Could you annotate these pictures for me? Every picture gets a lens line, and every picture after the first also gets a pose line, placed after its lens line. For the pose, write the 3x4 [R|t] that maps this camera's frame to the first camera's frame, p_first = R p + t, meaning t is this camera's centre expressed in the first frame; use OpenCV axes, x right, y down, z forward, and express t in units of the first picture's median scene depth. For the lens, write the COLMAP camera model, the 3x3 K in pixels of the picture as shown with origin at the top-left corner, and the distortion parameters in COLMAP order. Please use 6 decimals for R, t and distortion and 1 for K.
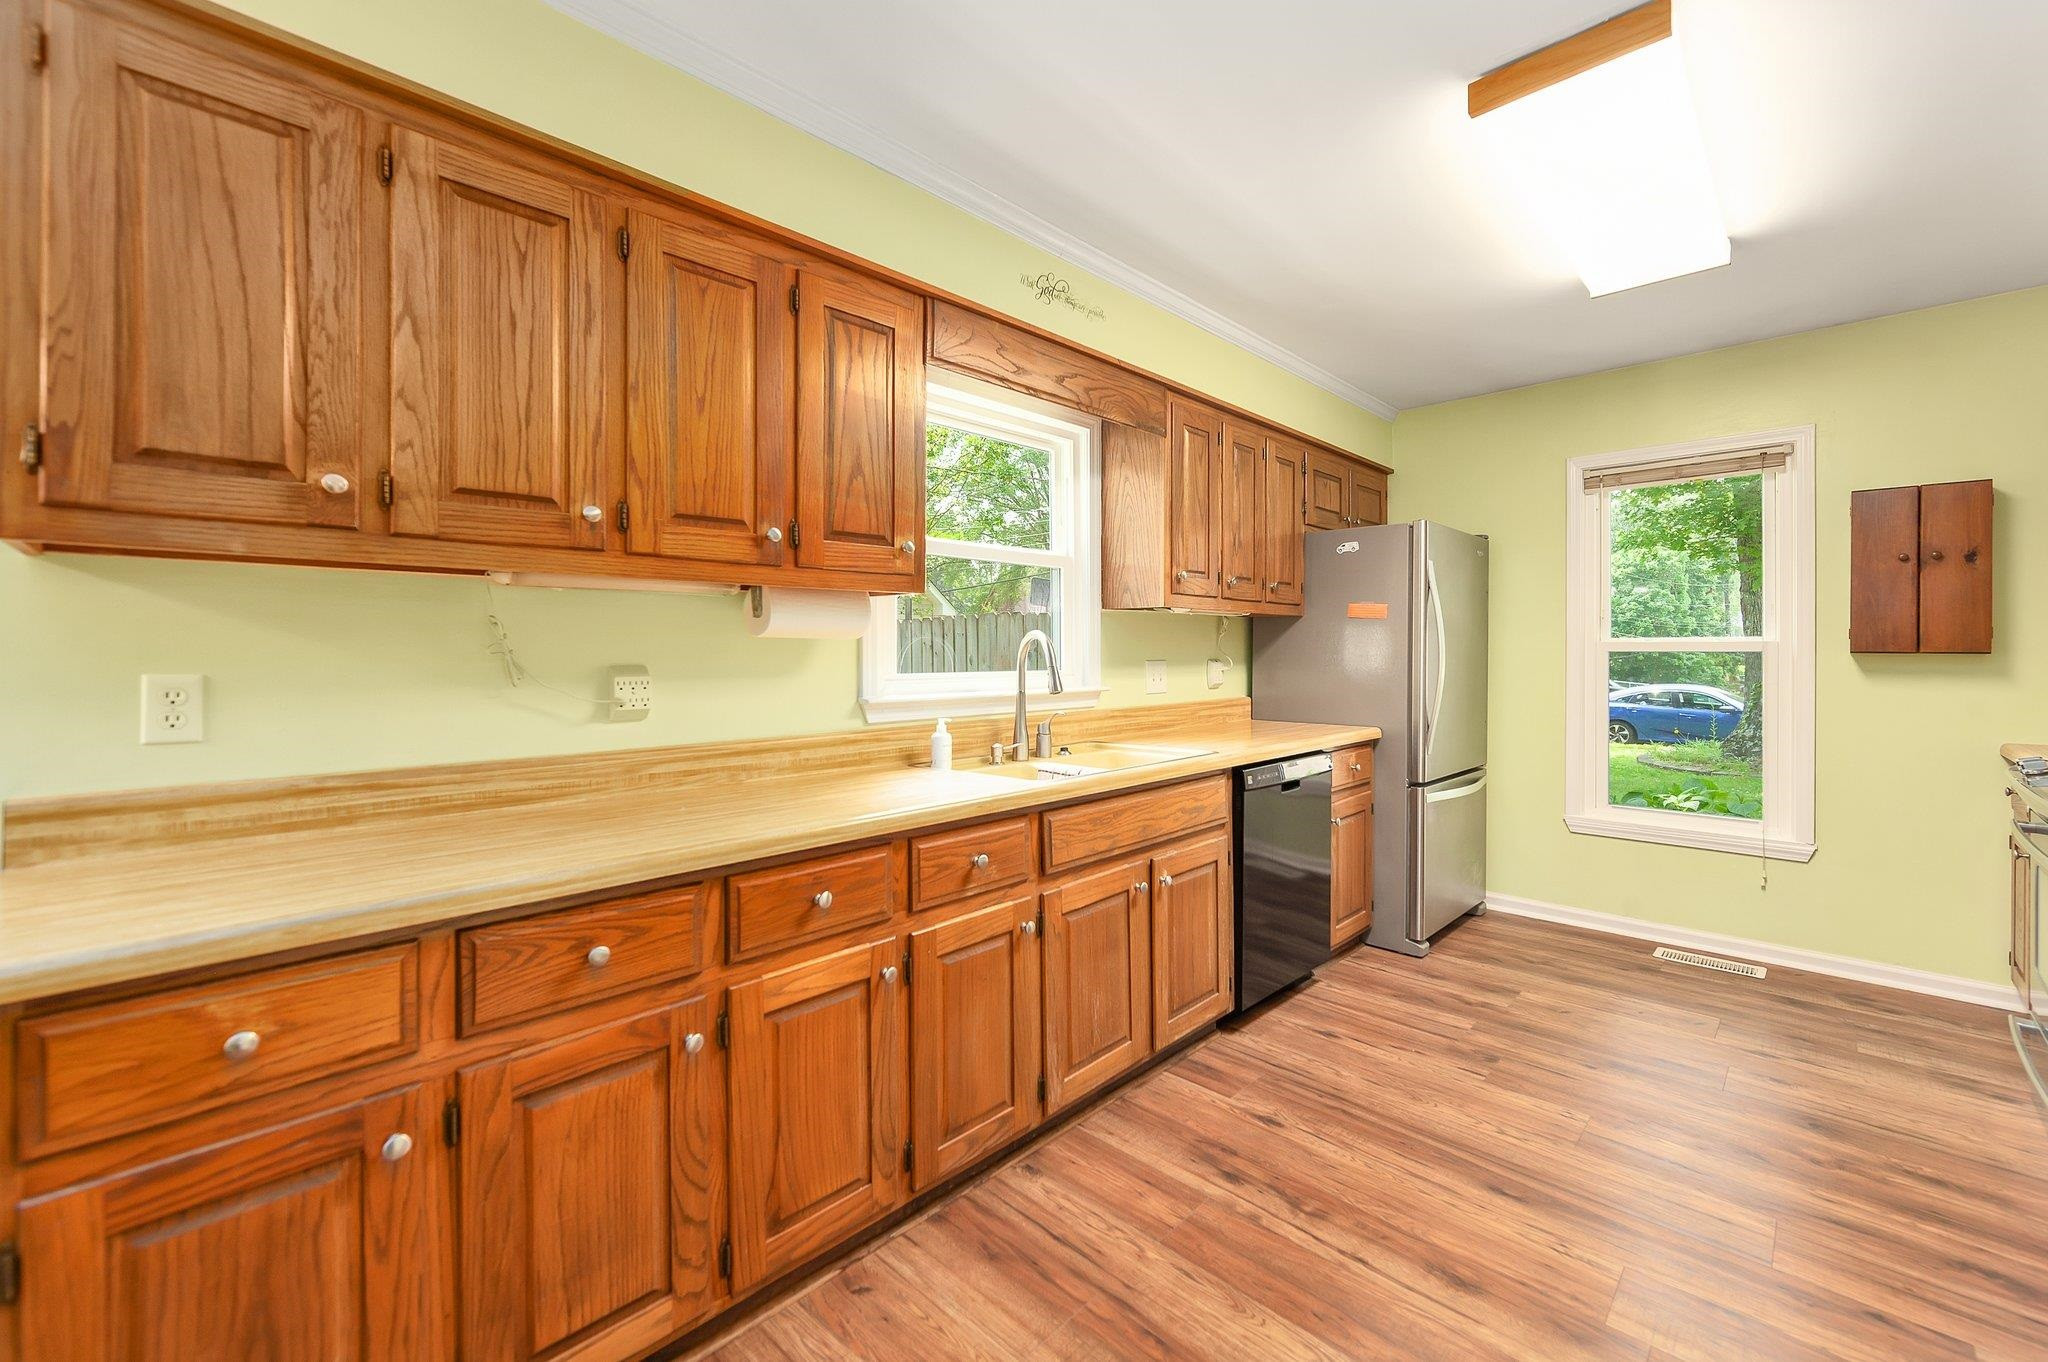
lens RADIAL K [[829.2, 0, 1043.7], [0, 829.2, 659.4], [0, 0, 1]] dist [0.000894, -0.000076]
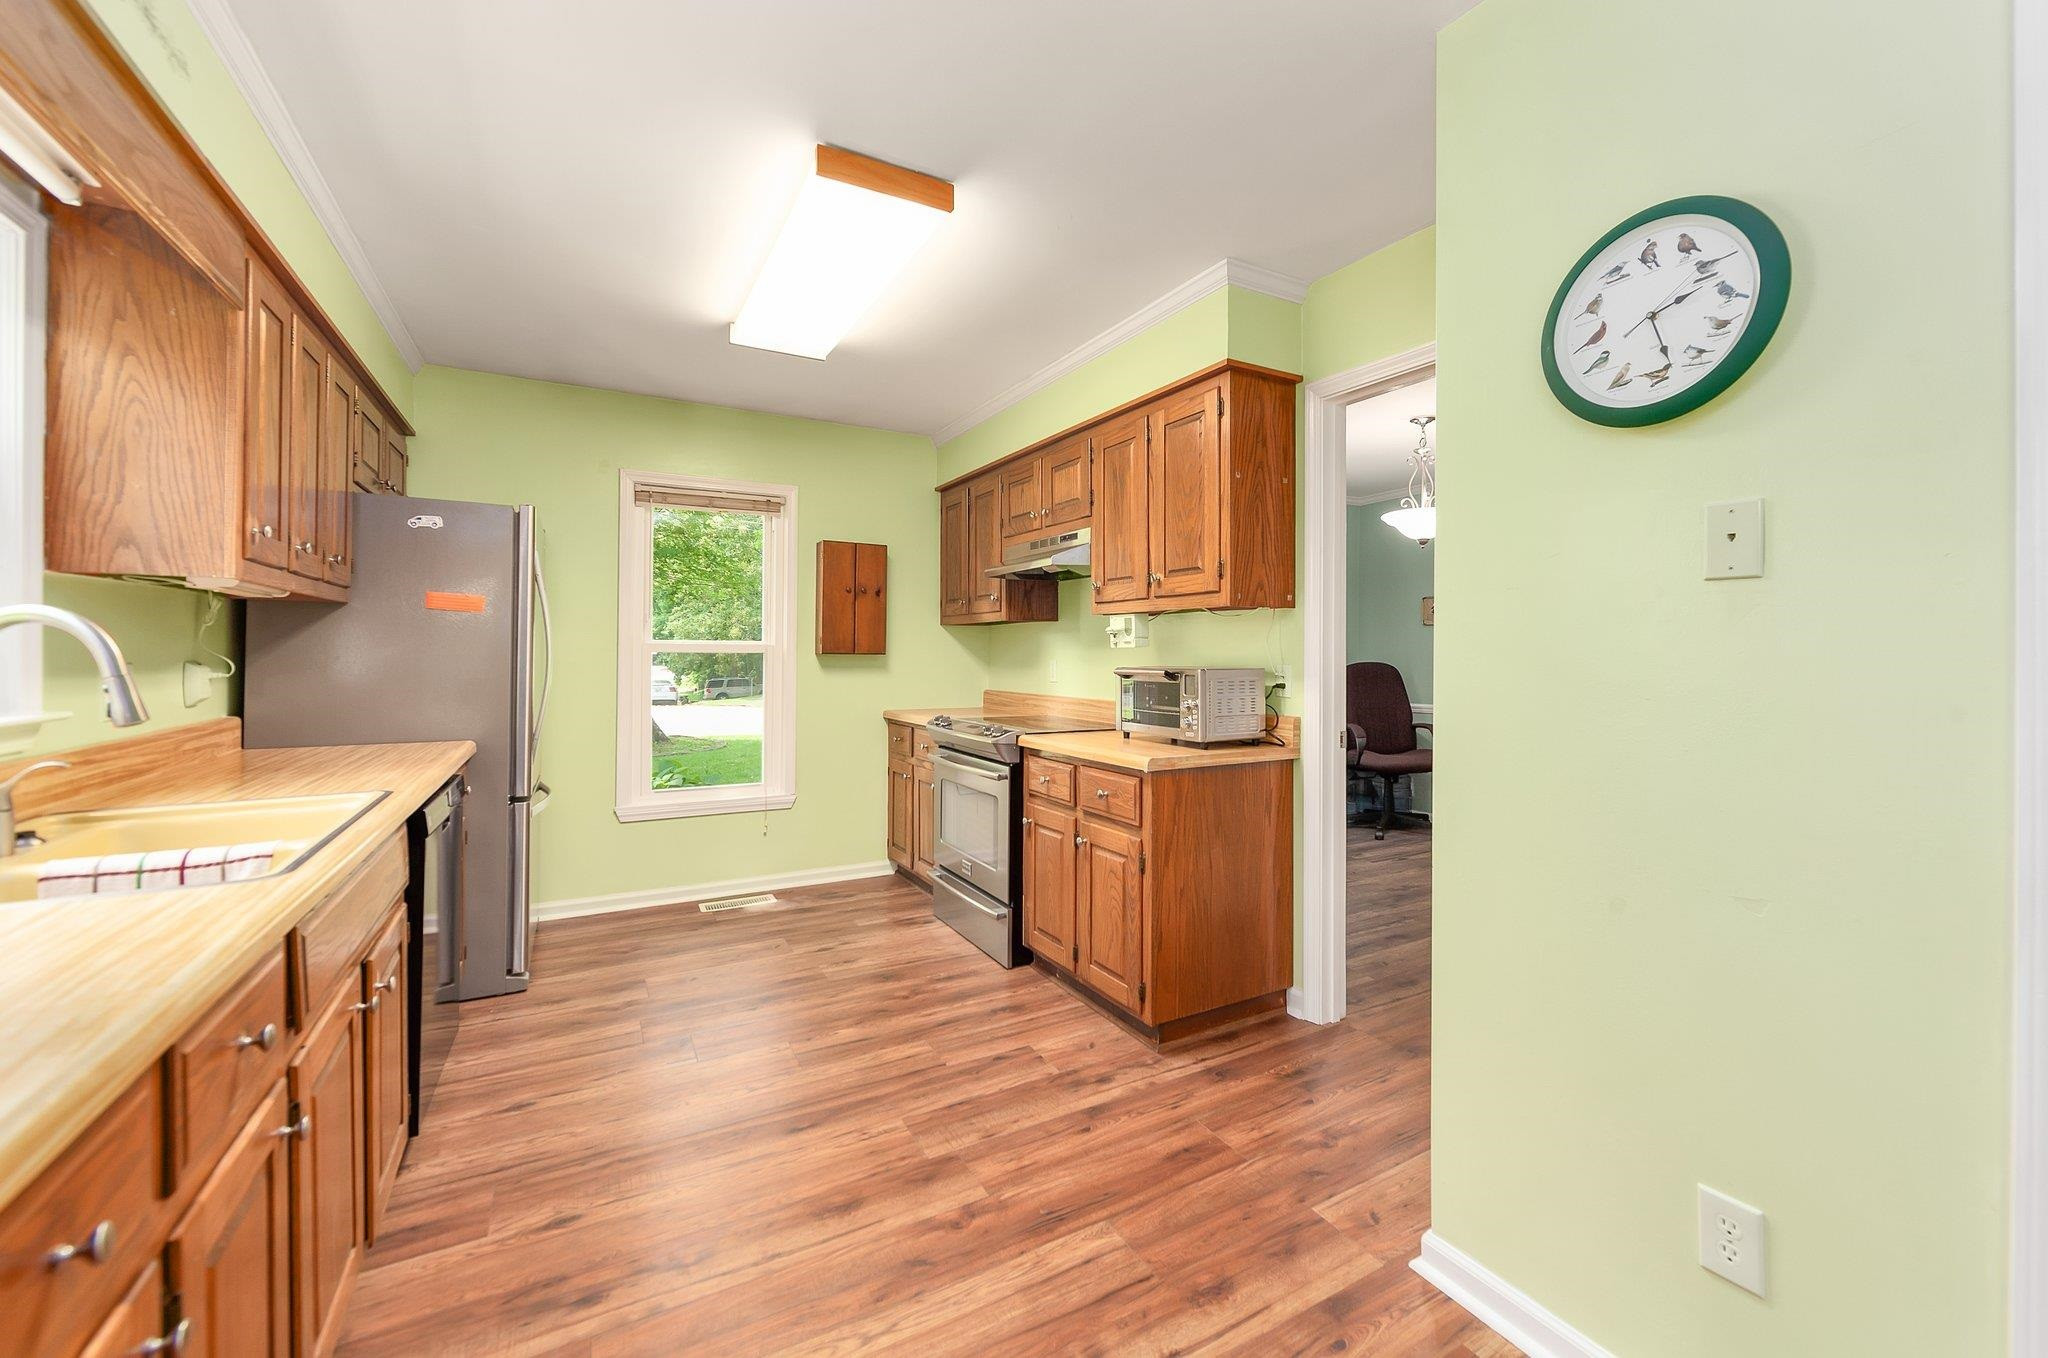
lens RADIAL K [[829.2, 0, 1043.7], [0, 829.2, 657.4], [0, 0, 1]] dist [0.000894, -0.000076]
pose [[0.290948, -0.001877, 0.956737, -0.298715], [0.004443, 0.999990, 0.000611, -0.000710], [-0.956729, 0.004073, 0.290953, 0.241429]]
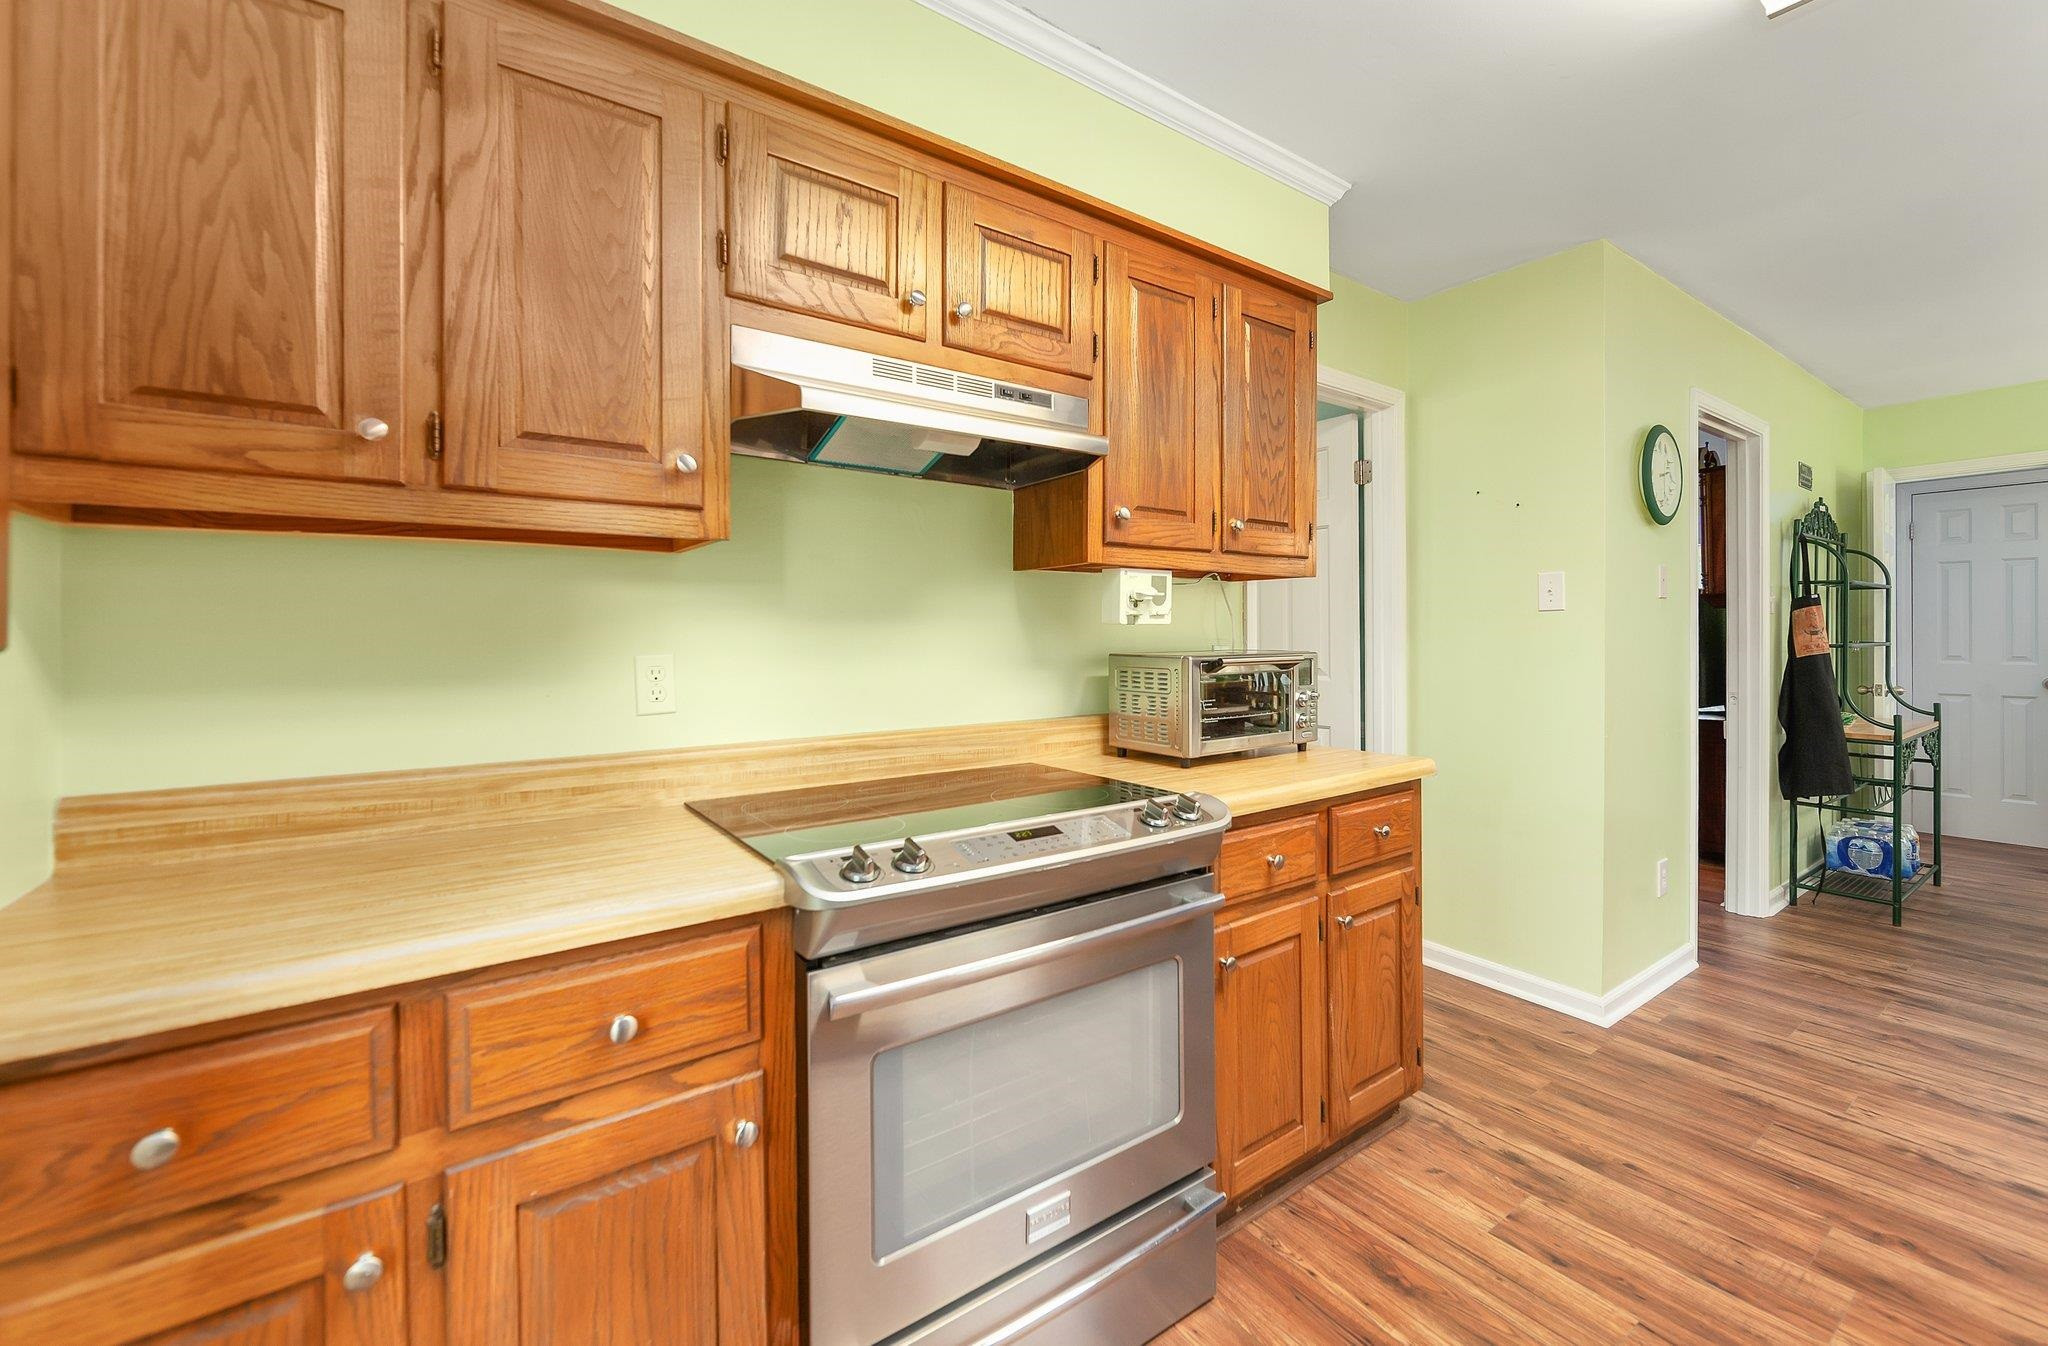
lens RADIAL K [[853.5, 0, 1052.2], [0, 853.5, 629.1], [0, 0, 1]] dist [-0.000618, 0.000018]
pose [[-0.986441, 0.002927, 0.164088, 0.813556], [0.004352, 0.999956, 0.008331, -0.015262], [-0.164056, 0.008932, -0.986411, 1.210366]]
